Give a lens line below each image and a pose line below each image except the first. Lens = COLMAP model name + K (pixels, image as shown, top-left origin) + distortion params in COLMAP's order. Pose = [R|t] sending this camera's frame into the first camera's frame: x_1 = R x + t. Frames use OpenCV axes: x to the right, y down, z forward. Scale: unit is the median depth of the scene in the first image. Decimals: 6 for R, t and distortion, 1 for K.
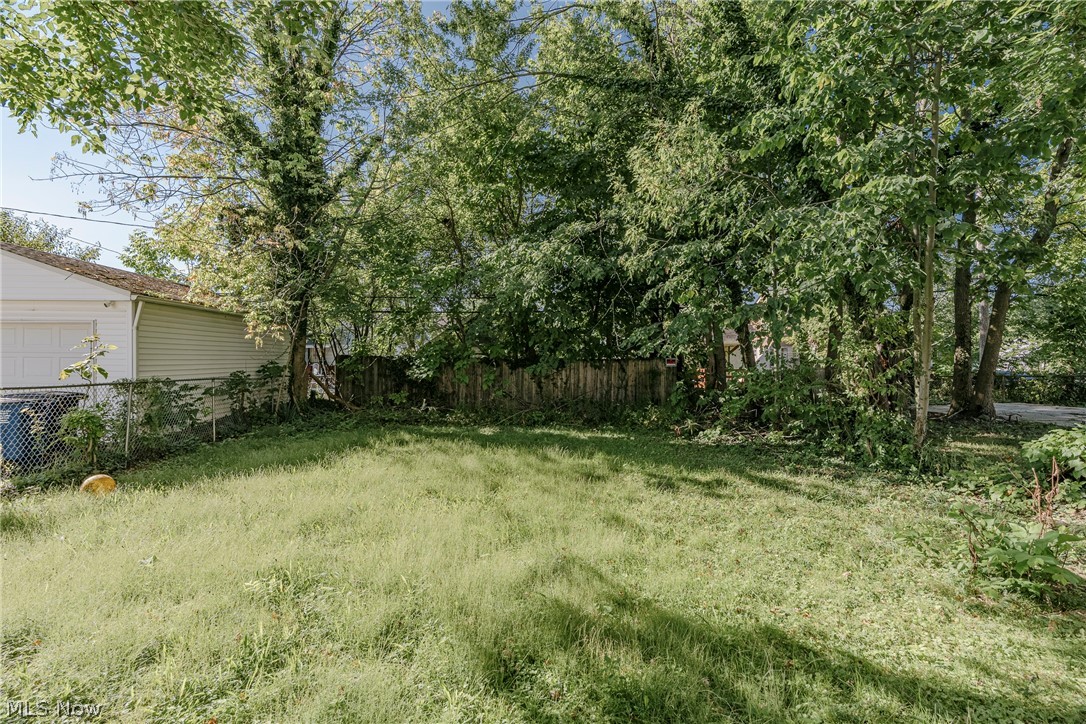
lens RADIAL K [[496.5, 0, 542.8], [0, 496.5, 360.6], [0, 0, 1]] dist [-0.008322, 0.002707]
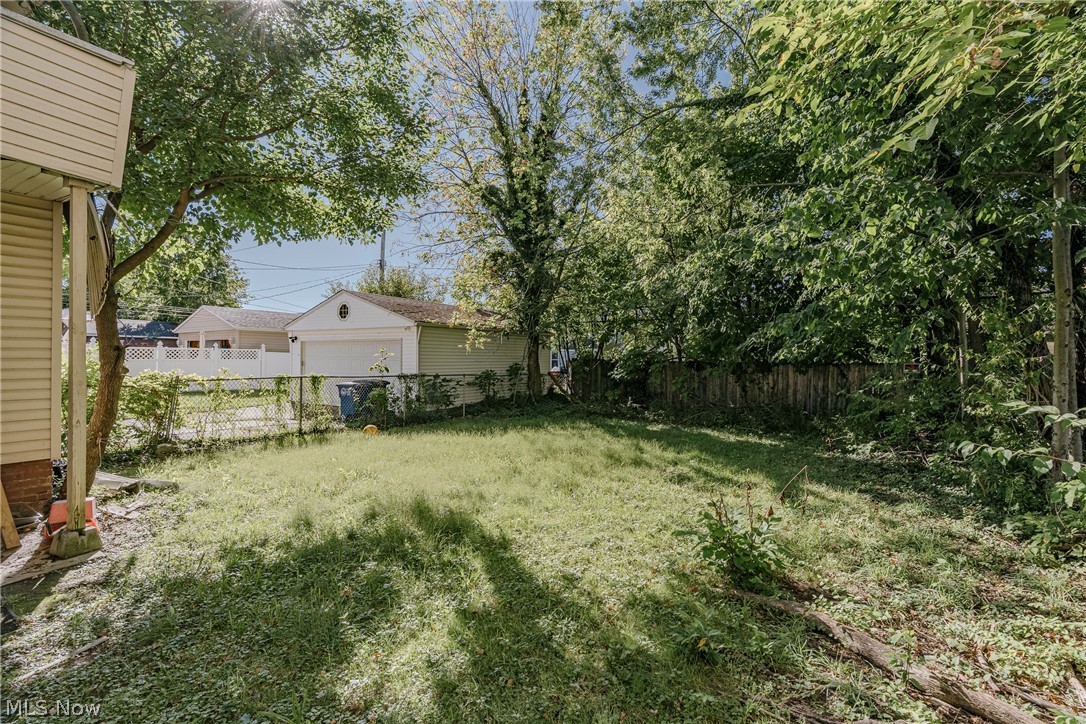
lens RADIAL K [[496.5, 0, 543.5], [0, 496.5, 360.4], [0, 0, 1]] dist [-0.008322, 0.002707]
pose [[0.806456, 0.004492, -0.591277, 0.416287], [-0.006411, 0.999979, -0.001148, -0.007055], [0.591259, 0.004716, 0.806468, -0.060574]]
